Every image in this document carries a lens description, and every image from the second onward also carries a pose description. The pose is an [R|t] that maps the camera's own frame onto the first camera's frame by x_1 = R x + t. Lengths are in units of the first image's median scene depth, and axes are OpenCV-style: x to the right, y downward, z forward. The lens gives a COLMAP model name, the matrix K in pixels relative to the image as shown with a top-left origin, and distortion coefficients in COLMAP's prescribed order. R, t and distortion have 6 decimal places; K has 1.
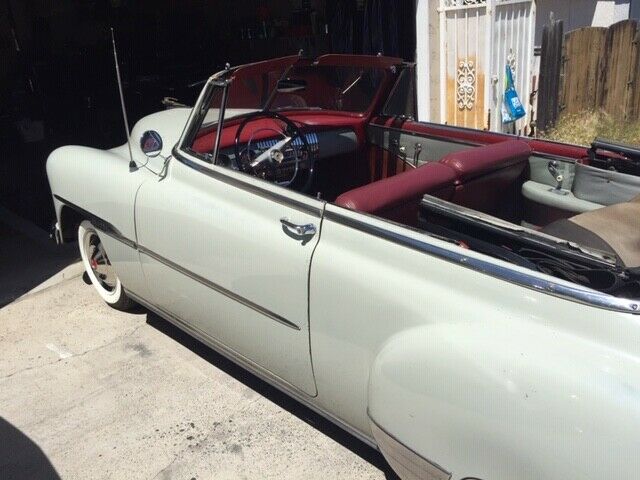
lens RADIAL K [[570.1, 0, 320.6], [0, 570.1, 240.0], [0, 0, 1]] dist [0.074678, -0.098031]
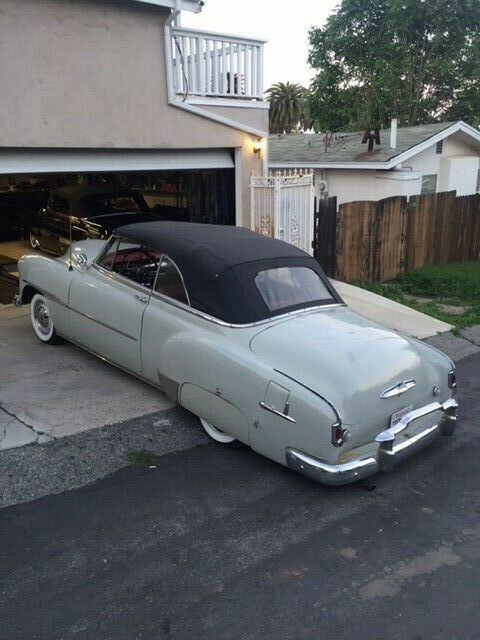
lens RADIAL K [[570.1, 0, 239.7], [0, 570.1, 318.9], [0, 0, 1]] dist [0.074678, -0.098031]
pose [[0.994732, 0.082835, 0.060394, 0.133072], [-0.079788, 0.995494, -0.051236, 0.086139], [-0.064366, 0.046147, 0.996859, -0.870261]]
